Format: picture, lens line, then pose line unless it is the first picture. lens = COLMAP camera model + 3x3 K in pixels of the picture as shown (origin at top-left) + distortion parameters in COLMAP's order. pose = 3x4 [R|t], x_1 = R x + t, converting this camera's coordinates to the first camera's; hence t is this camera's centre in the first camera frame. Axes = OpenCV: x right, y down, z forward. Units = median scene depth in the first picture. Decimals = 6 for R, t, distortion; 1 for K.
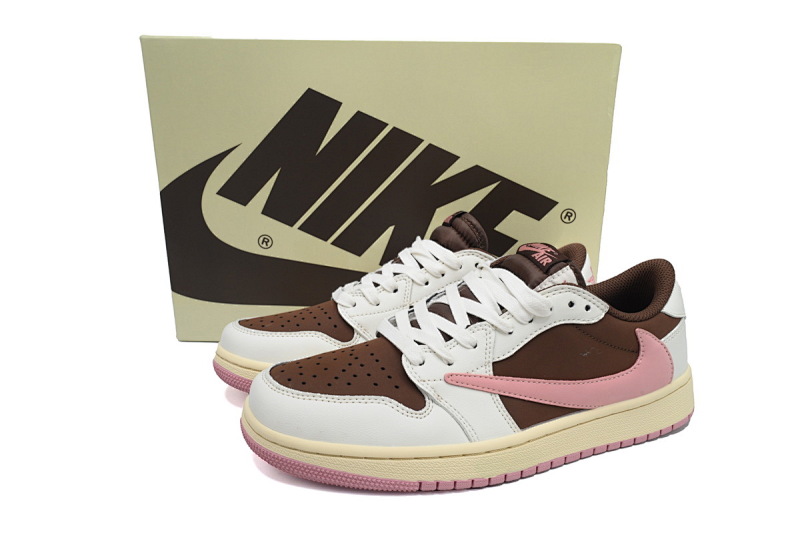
lens RADIAL K [[643.3, 0, 400.0], [0, 643.3, 266.5], [0, 0, 1]] dist [0.001112, -0.000710]
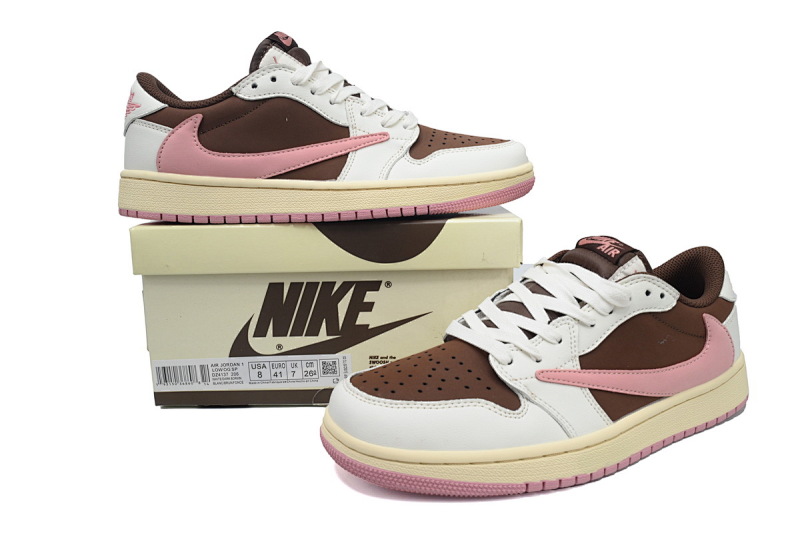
lens RADIAL K [[643.3, 0, 400.0], [0, 643.3, 266.5], [0, 0, 1]] dist [0.001112, -0.000710]
pose [[0.992493, -0.056507, 0.108460, -0.227541], [0.059439, 0.997944, -0.023991, 0.018806], [-0.106882, 0.030258, 0.993811, 0.042462]]
